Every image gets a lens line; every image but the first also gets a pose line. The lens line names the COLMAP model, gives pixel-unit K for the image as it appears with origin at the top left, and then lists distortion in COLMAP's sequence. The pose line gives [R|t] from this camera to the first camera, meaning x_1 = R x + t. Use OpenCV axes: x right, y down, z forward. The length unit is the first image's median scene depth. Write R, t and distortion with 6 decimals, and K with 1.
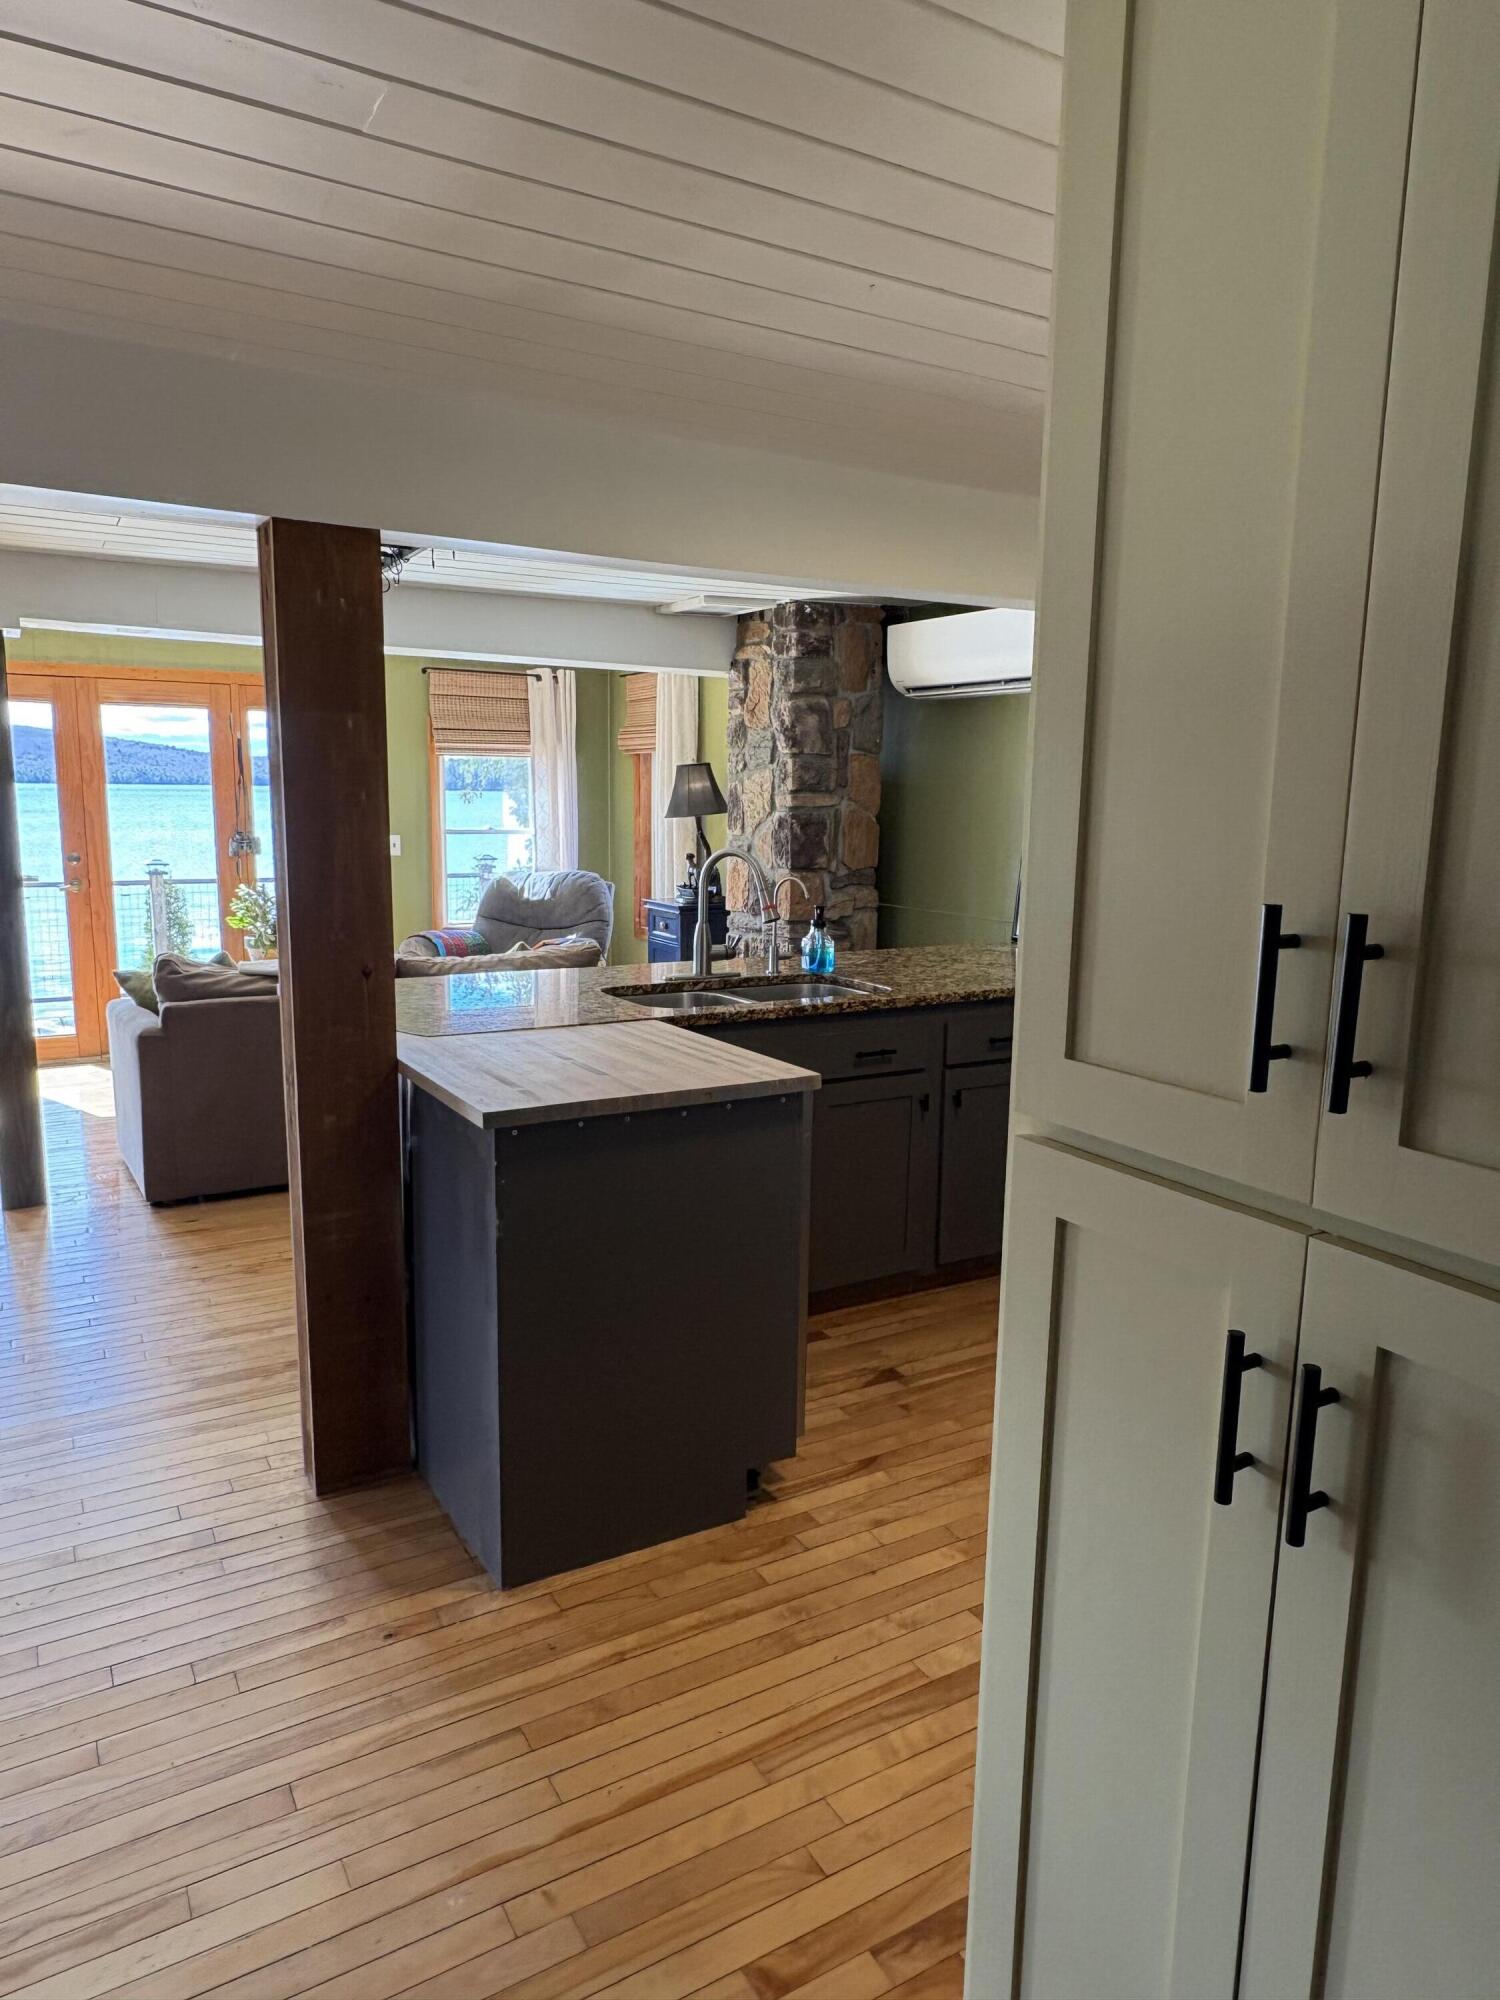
lens RADIAL K [[1269.0, 0, 746.1], [0, 1269.0, 1005.7], [0, 0, 1]] dist [-0.003037, 0.003017]
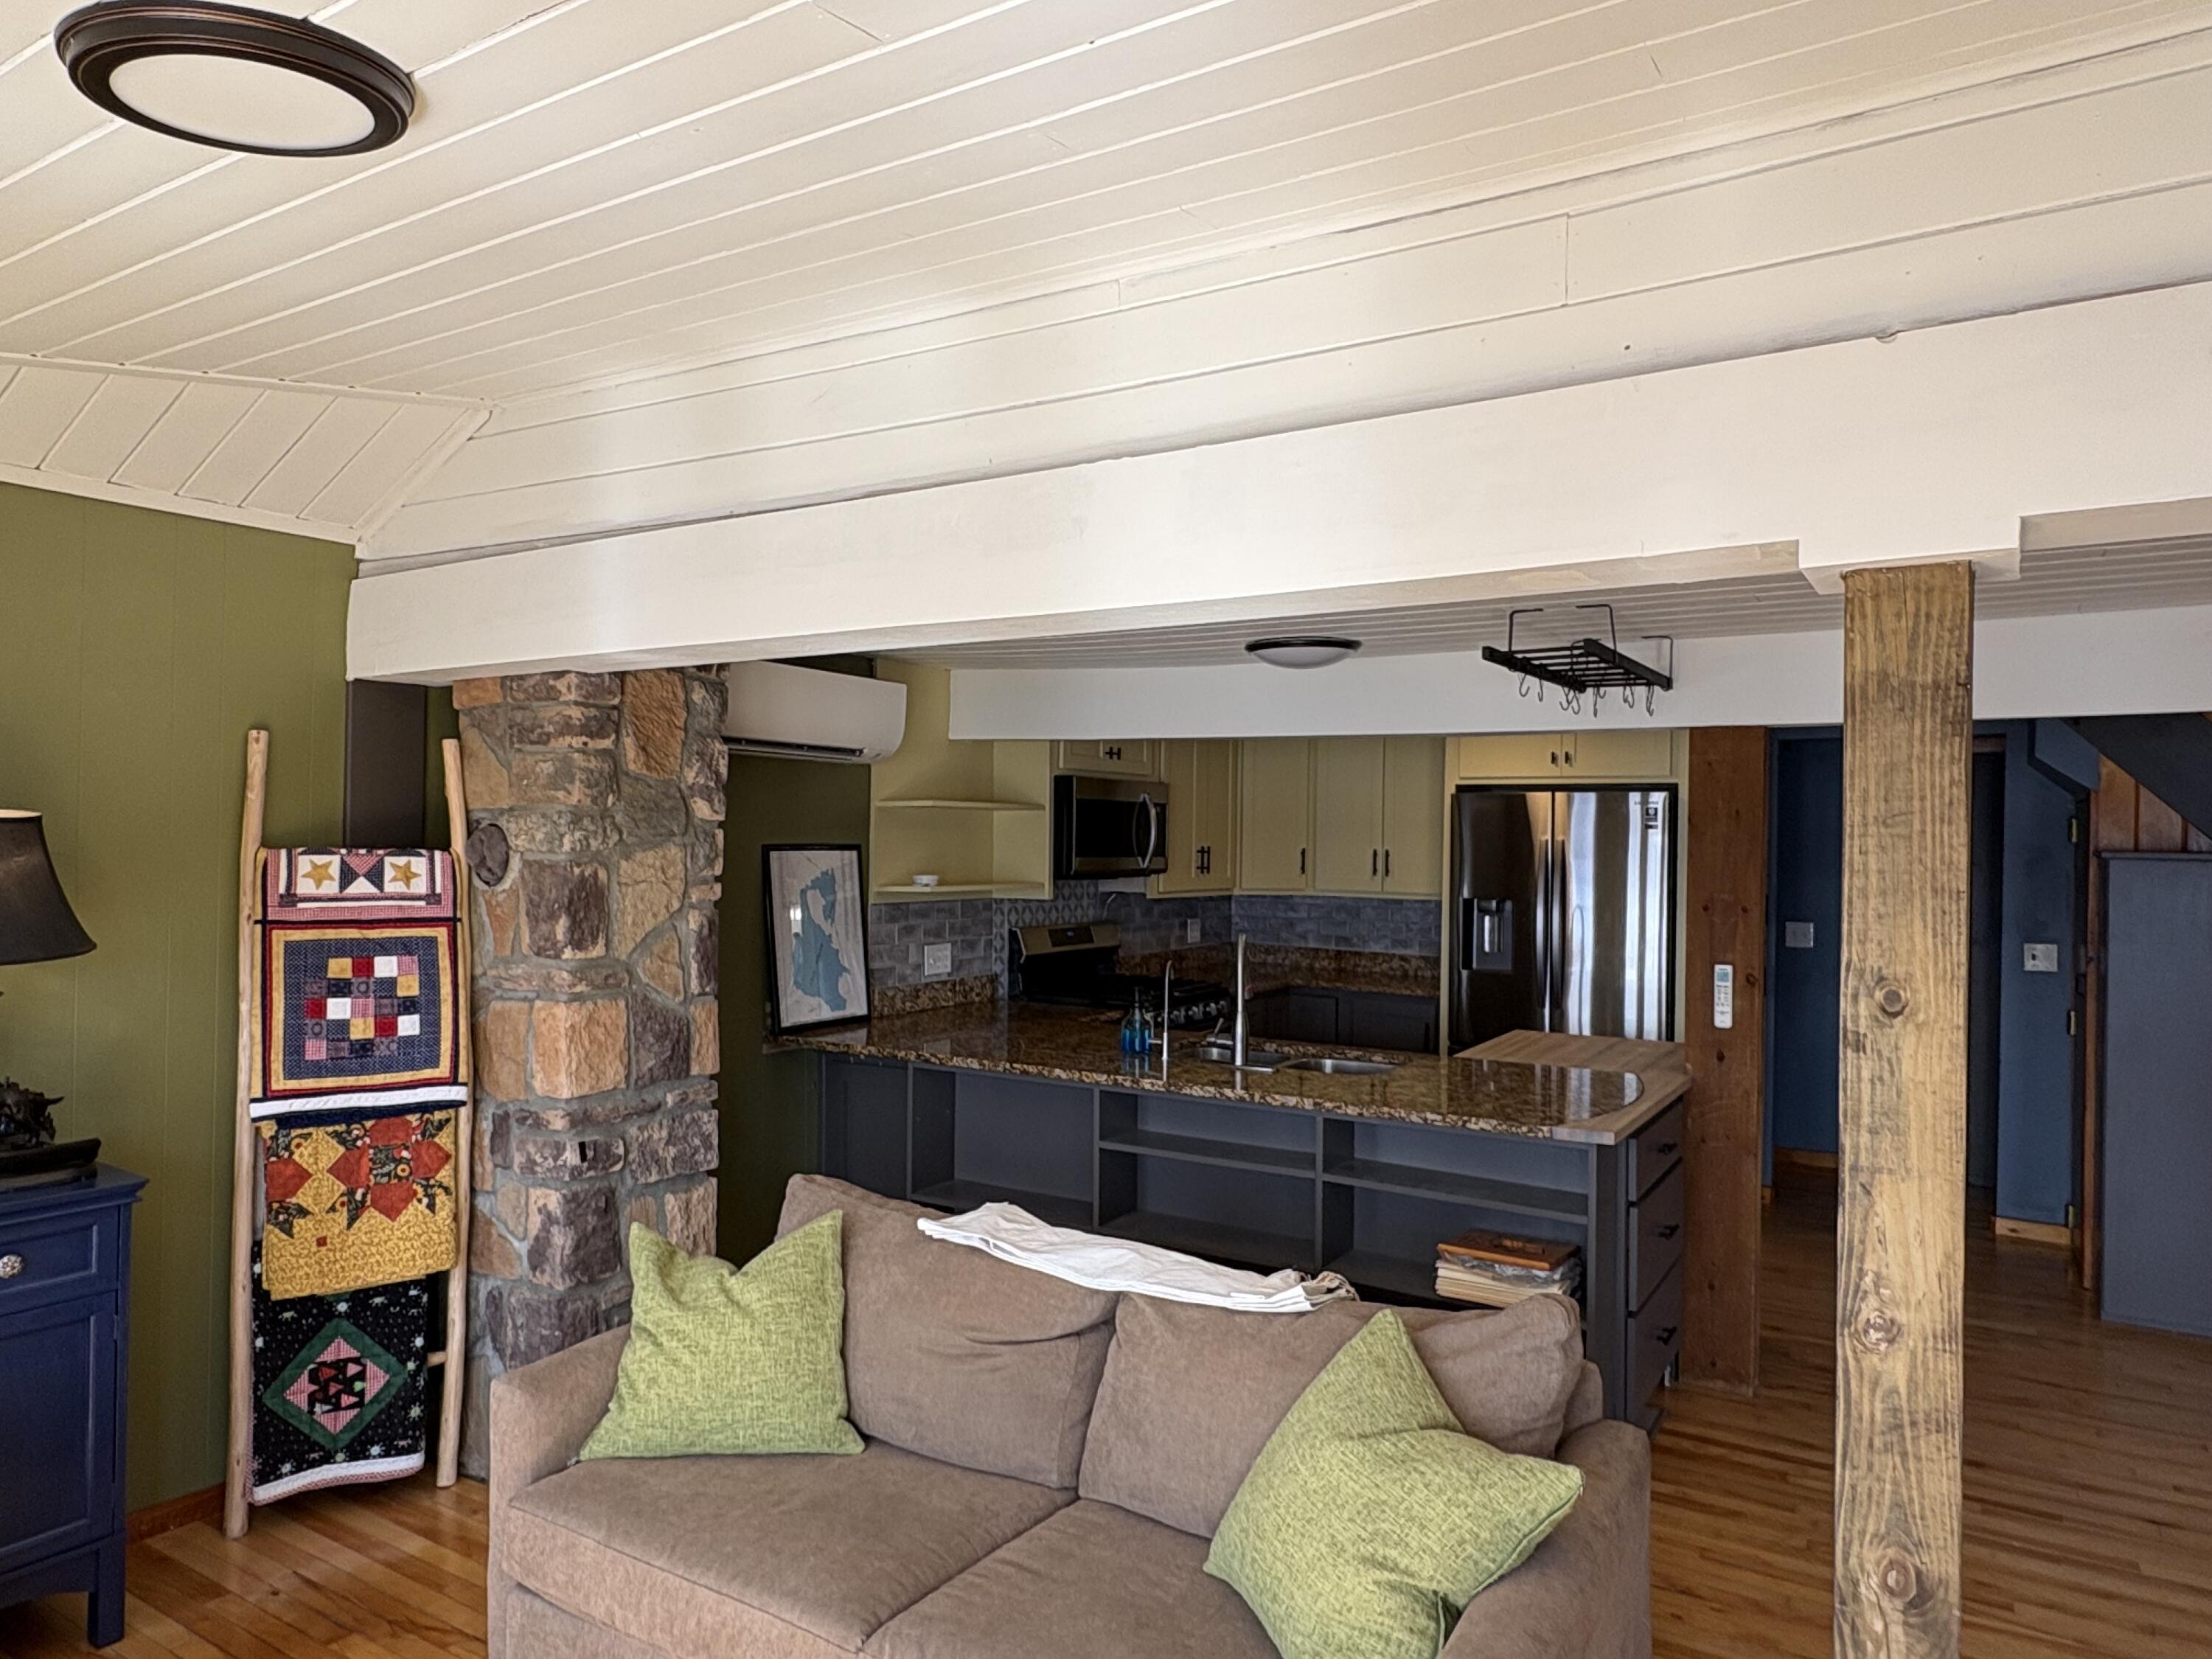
lens RADIAL K [[1403.5, 0, 1099.4], [0, 1403.5, 844.5], [0, 0, 1]] dist [-0.003037, 0.003017]
pose [[-0.446938, -0.024256, 0.894236, -0.689085], [0.127944, 0.987622, 0.090735, -0.221770], [-0.885368, 0.154965, -0.438303, 1.116455]]
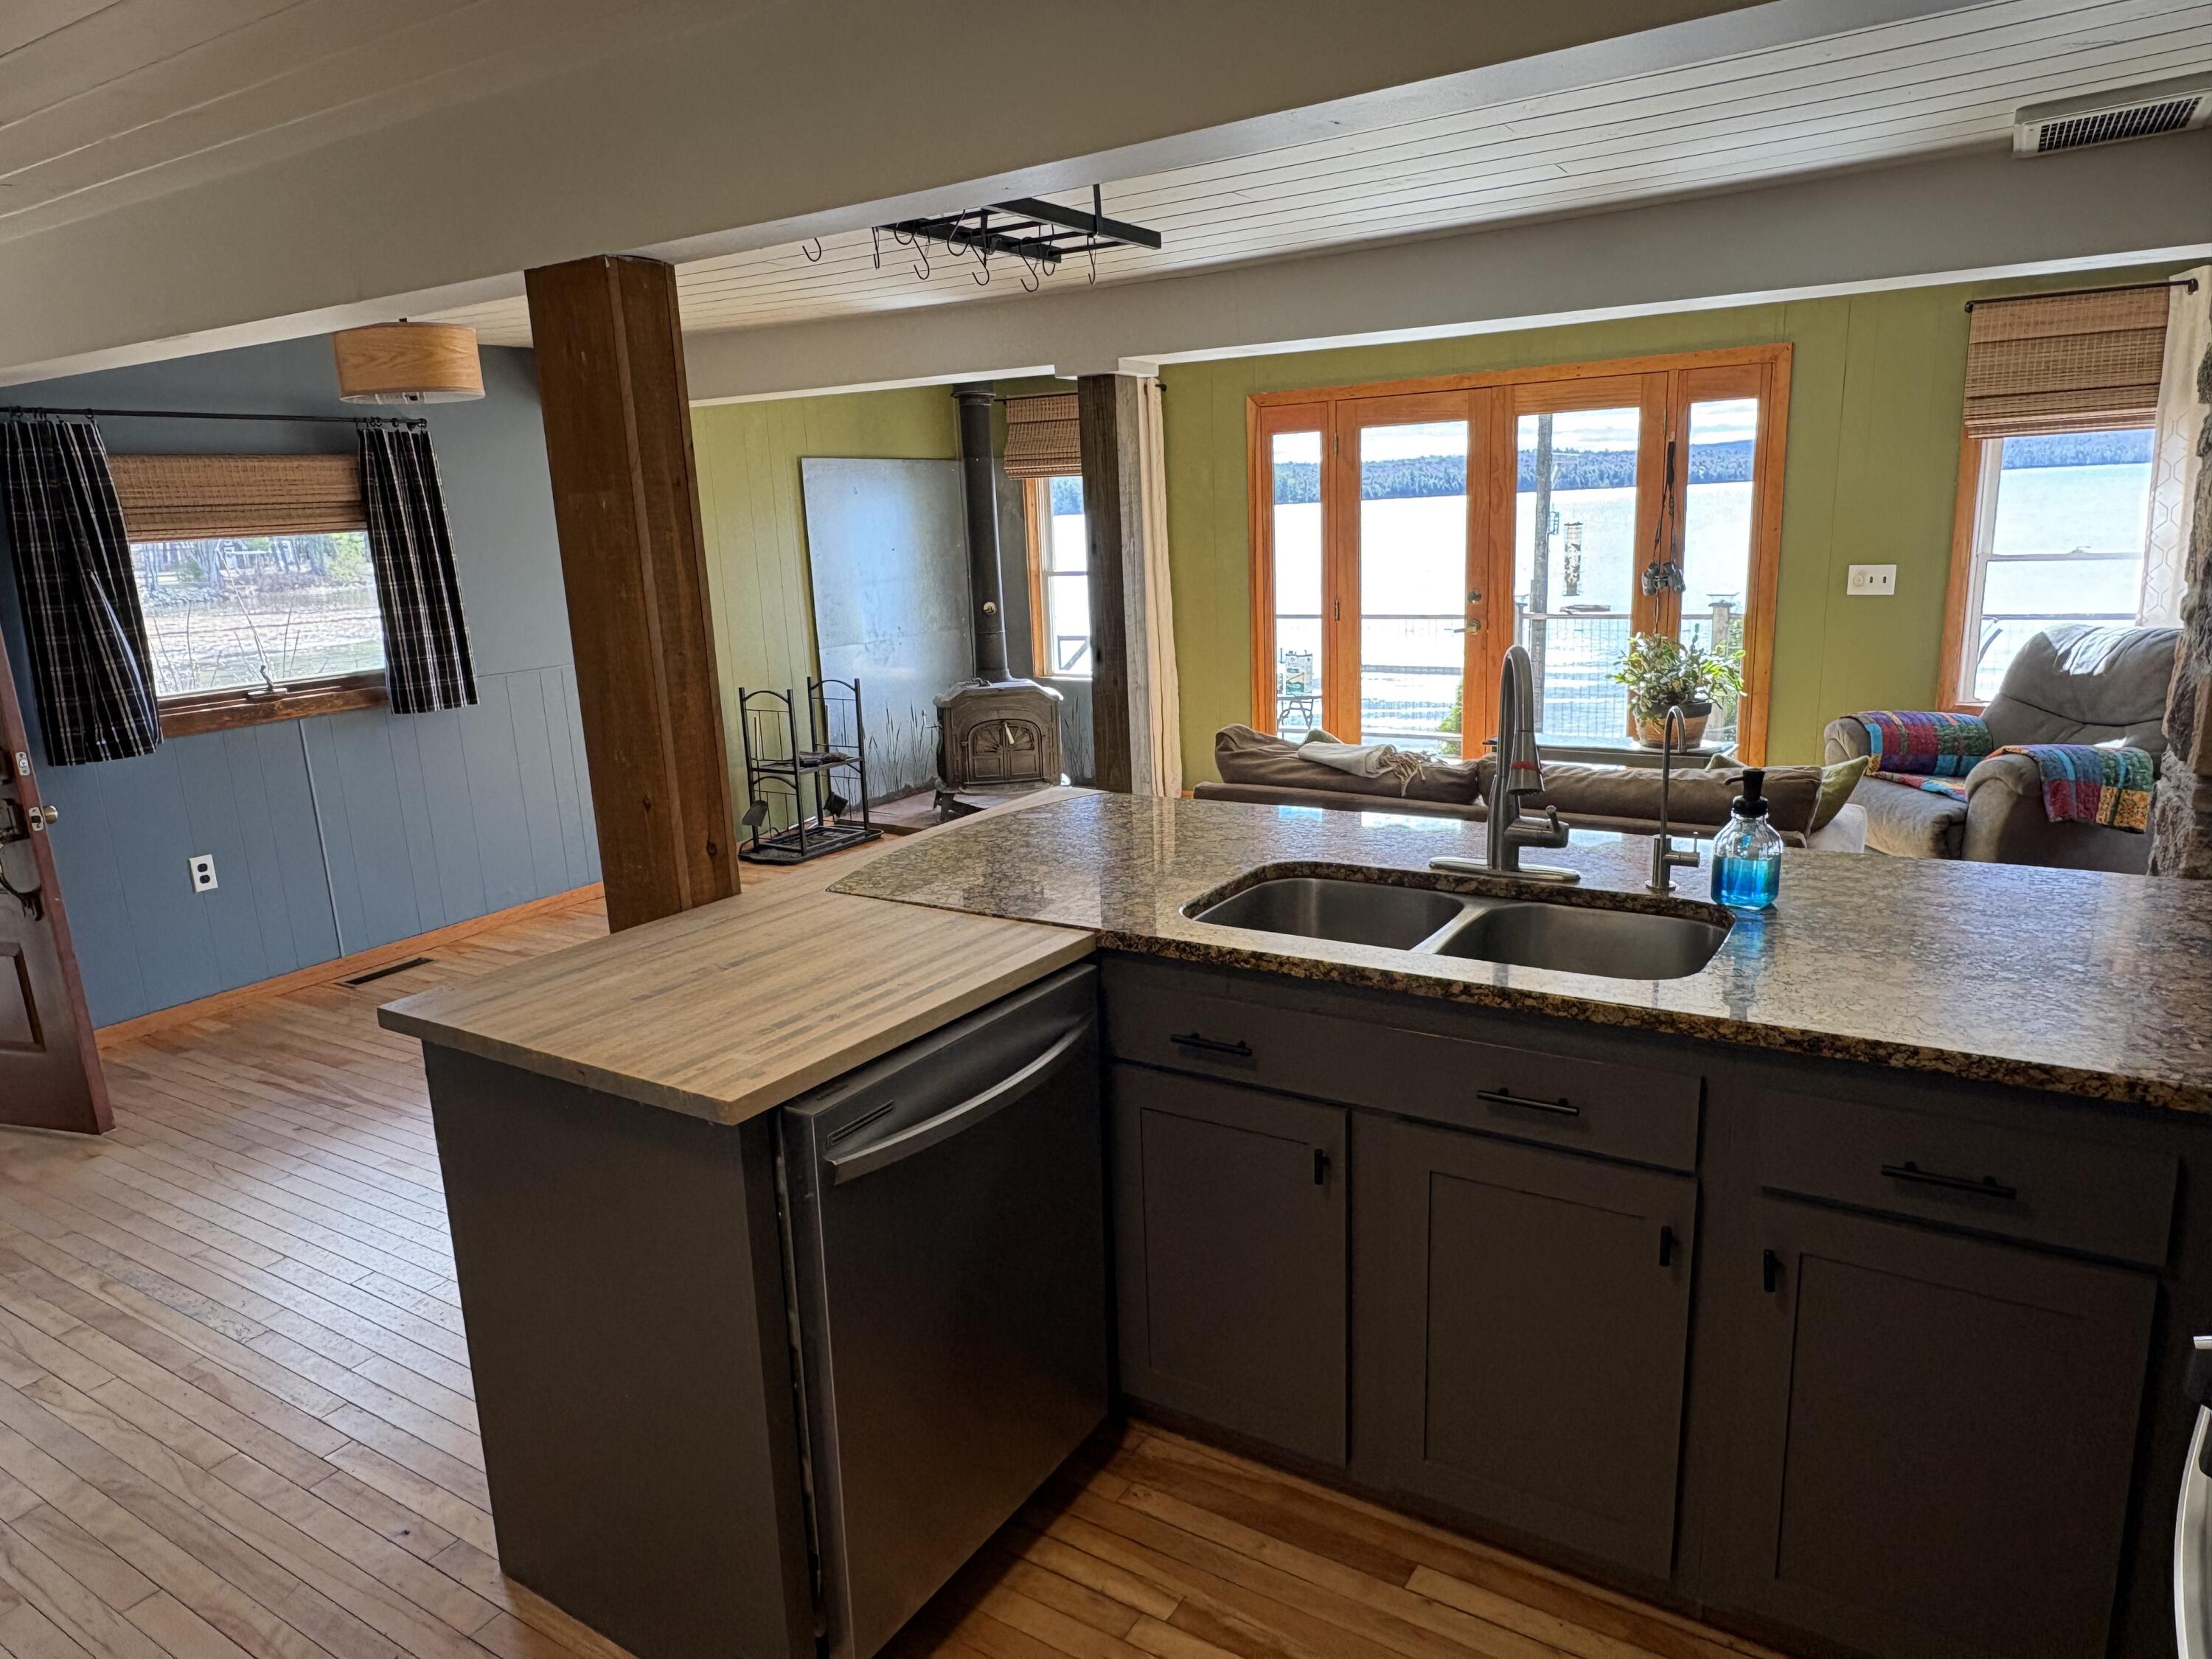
lens RADIAL K [[1403.5, 0, 1104.6], [0, 1403.5, 839.2], [0, 0, 1]] dist [-0.003037, 0.003017]
pose [[0.454199, 0.168615, -0.874799, 0.304016], [-0.096420, 0.985462, 0.139883, -0.075672], [0.885667, 0.020813, 0.463854, 0.393218]]
